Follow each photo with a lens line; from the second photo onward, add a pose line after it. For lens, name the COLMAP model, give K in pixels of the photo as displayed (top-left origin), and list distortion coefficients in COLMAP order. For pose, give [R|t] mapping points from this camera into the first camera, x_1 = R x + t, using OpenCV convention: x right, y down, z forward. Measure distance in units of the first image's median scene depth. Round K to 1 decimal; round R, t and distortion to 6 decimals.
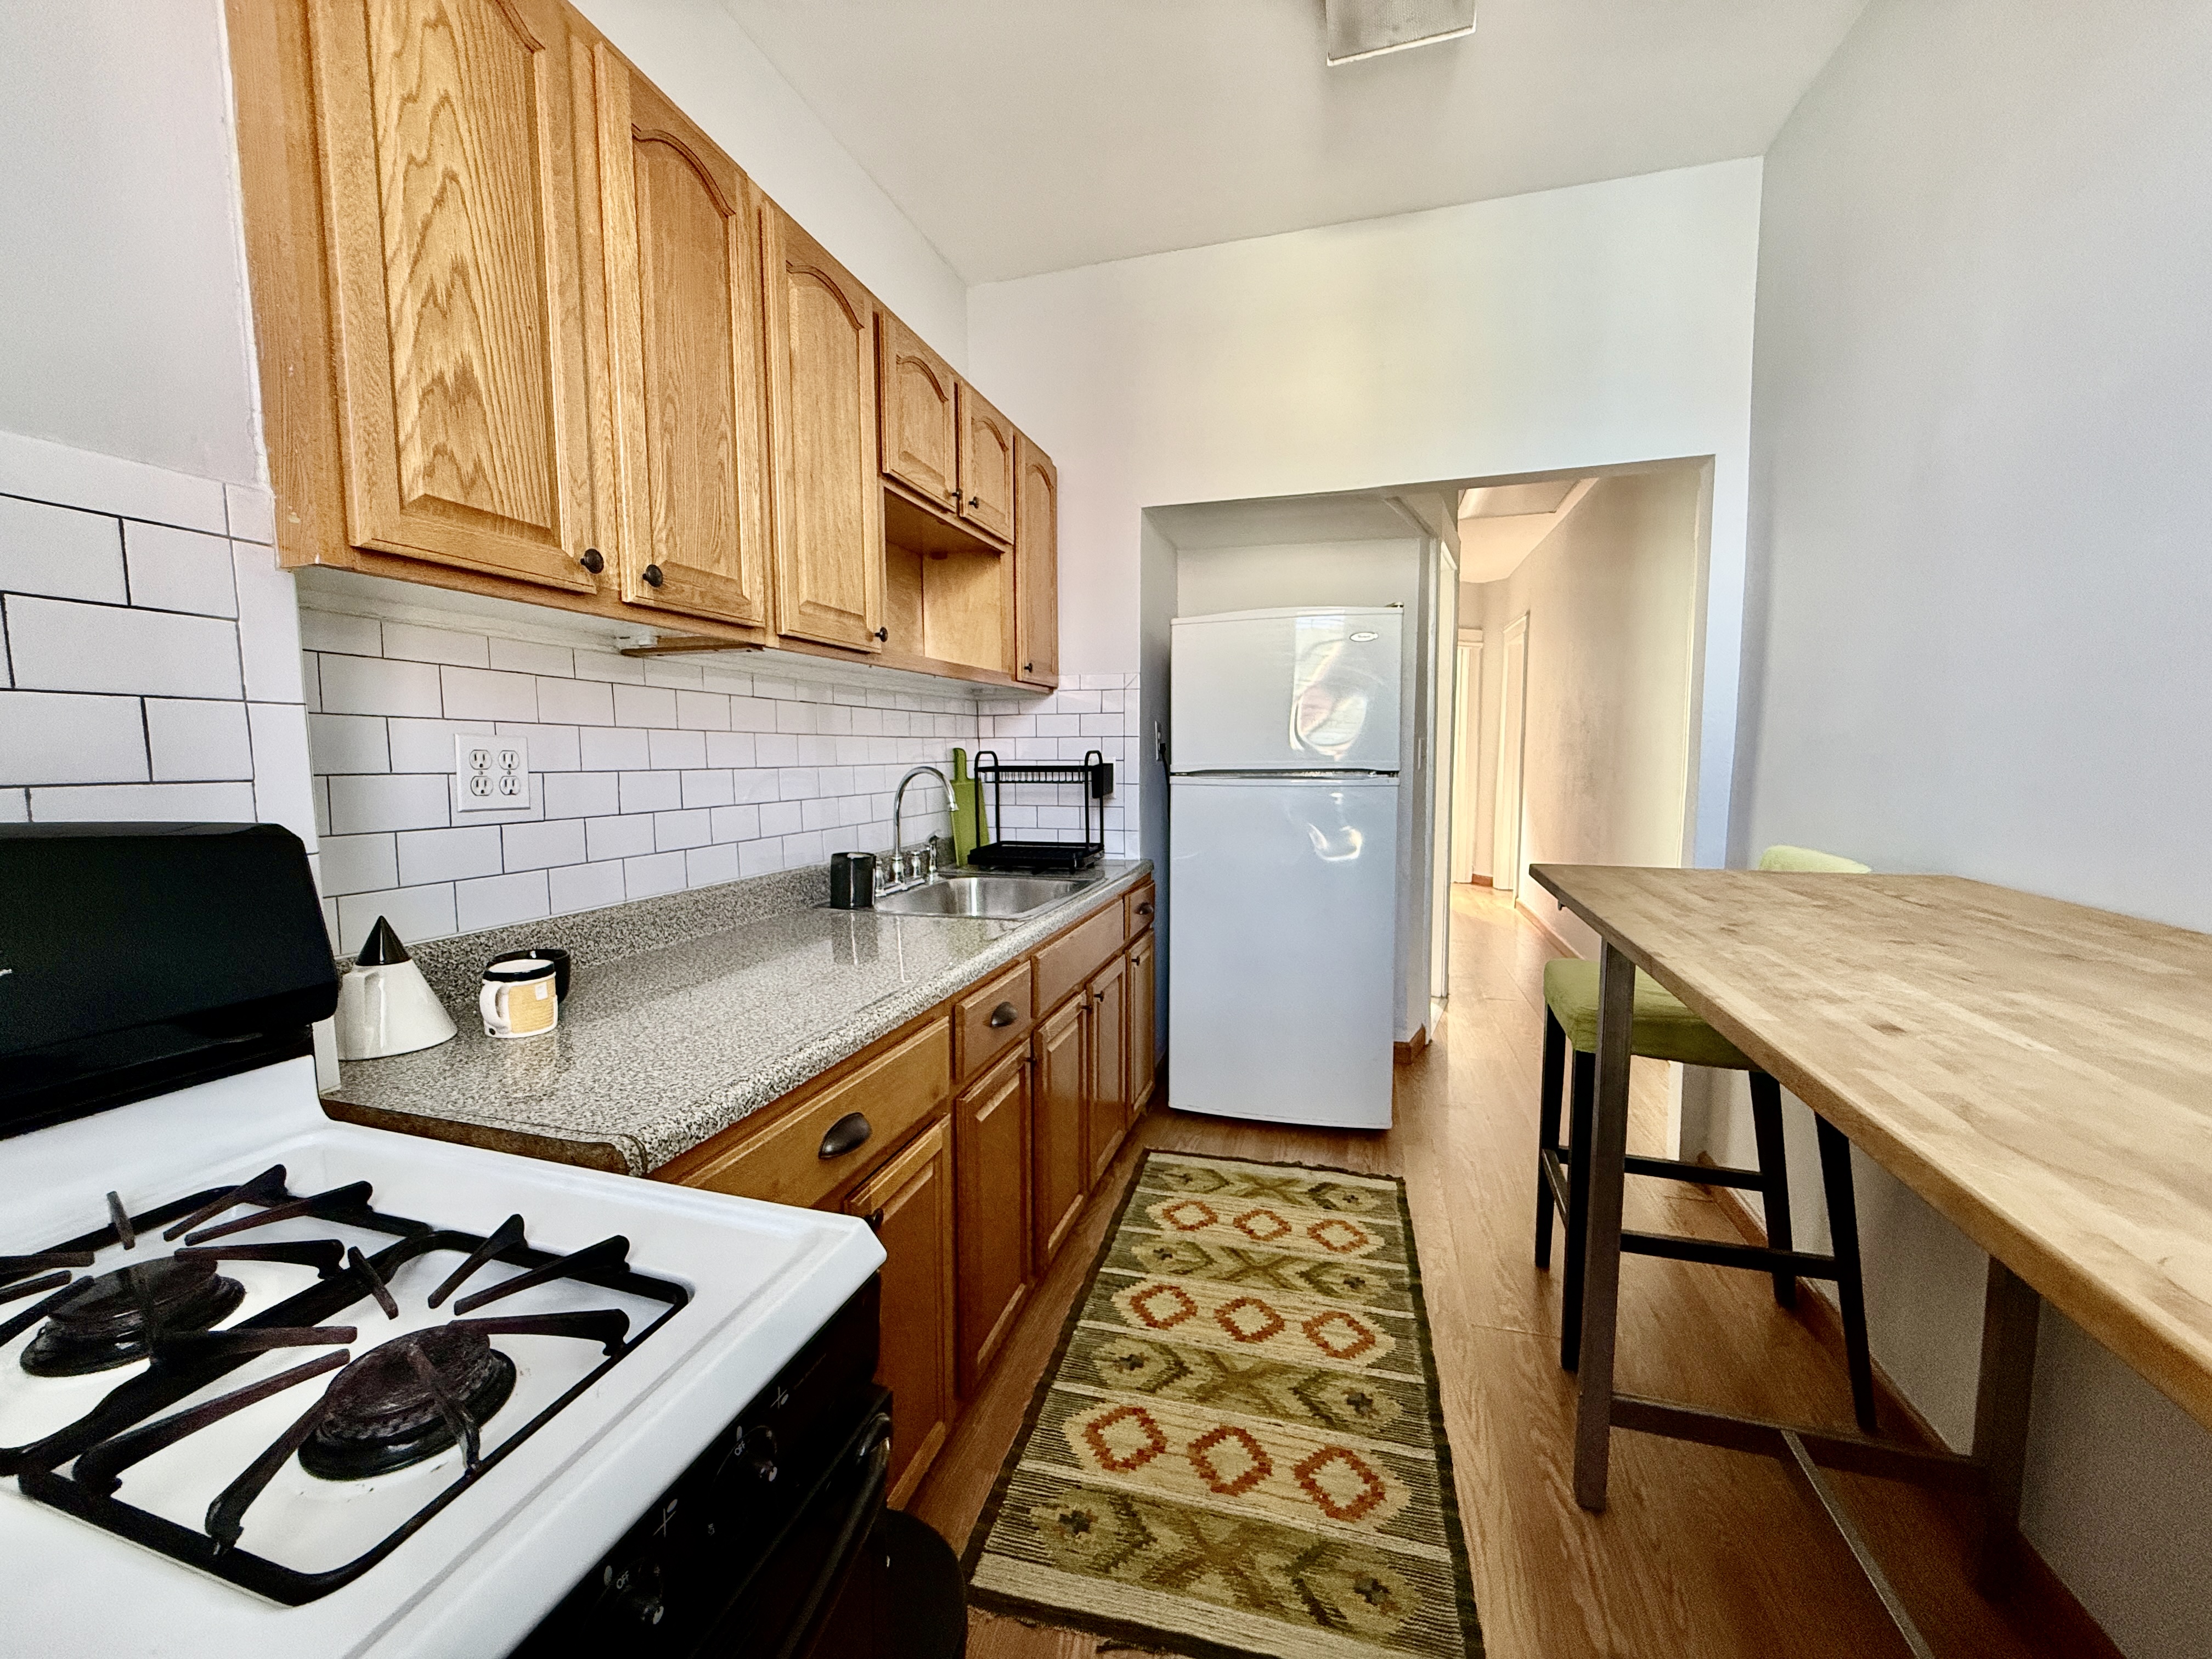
lens RADIAL K [[871.8, 0, 1096.4], [0, 871.8, 823.8], [0, 0, 1]] dist [-0.000004, -0.000105]
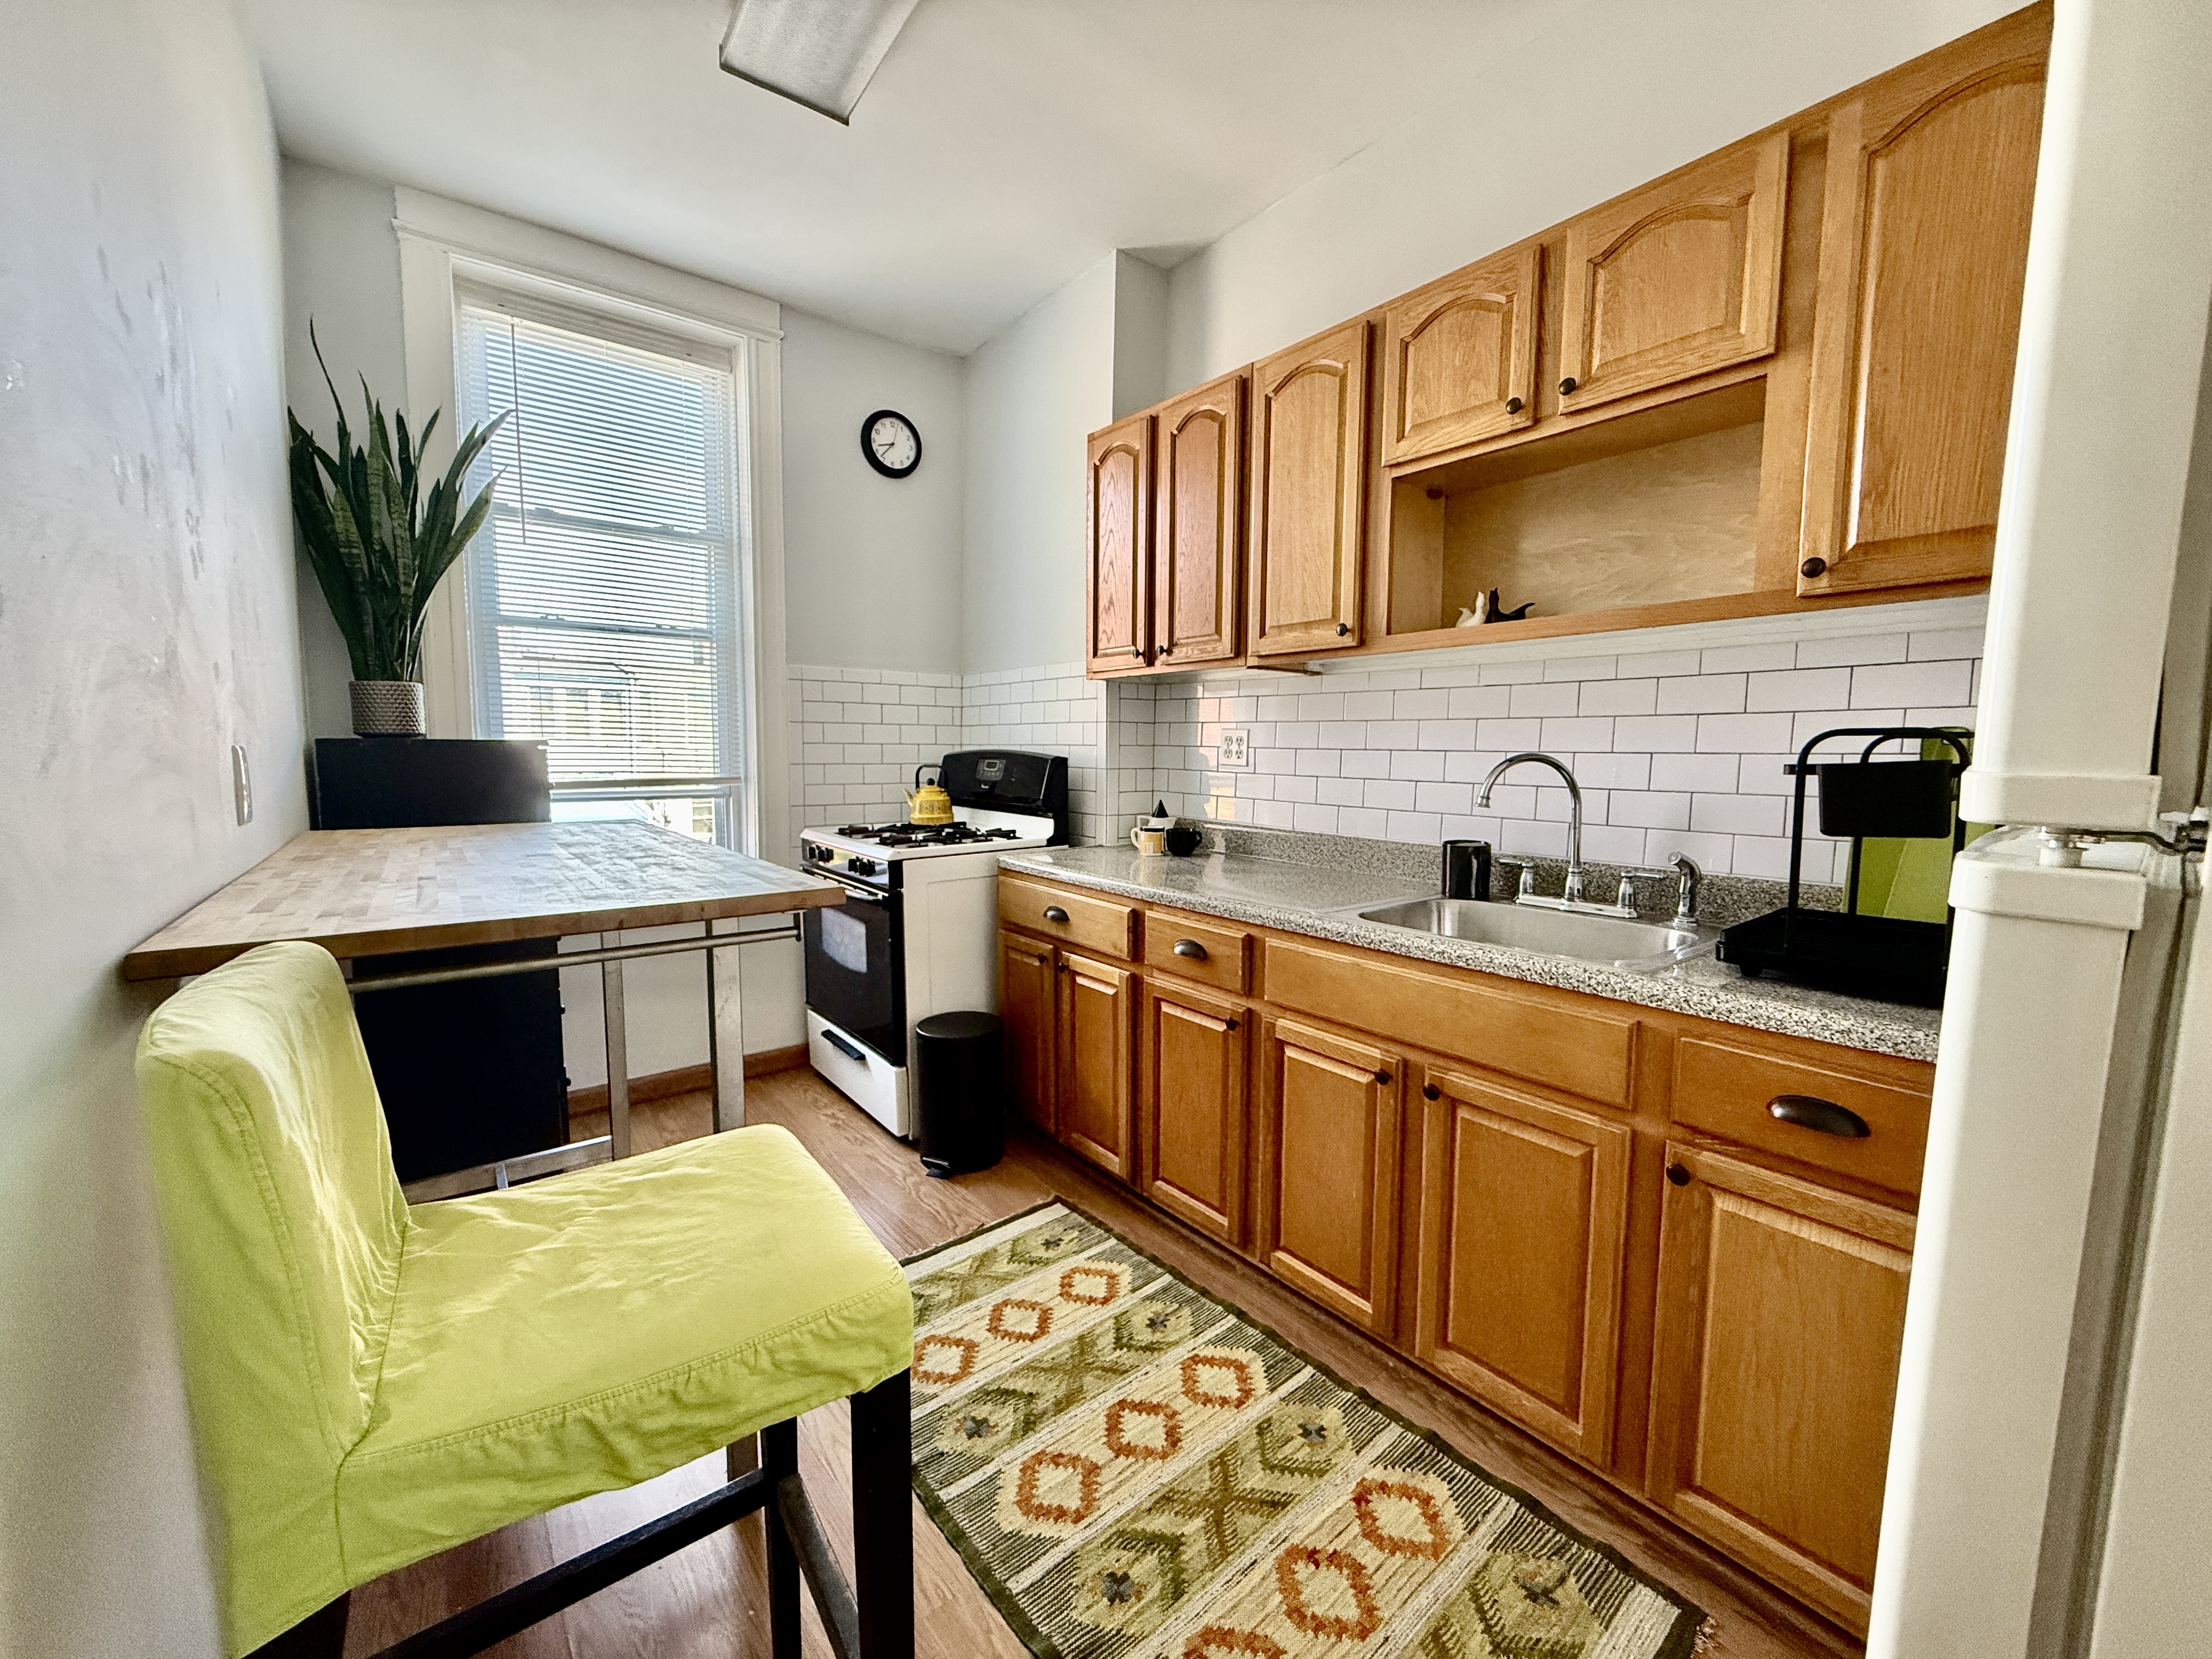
lens RADIAL K [[871.8, 0, 1103.6], [0, 871.8, 834.6], [0, 0, 1]] dist [-0.000004, -0.000105]
pose [[-0.578294, 0.080356, -0.811862, 0.897351], [-0.074241, 0.985825, 0.150457, -0.108355], [0.812444, 0.147282, -0.564131, 1.487893]]
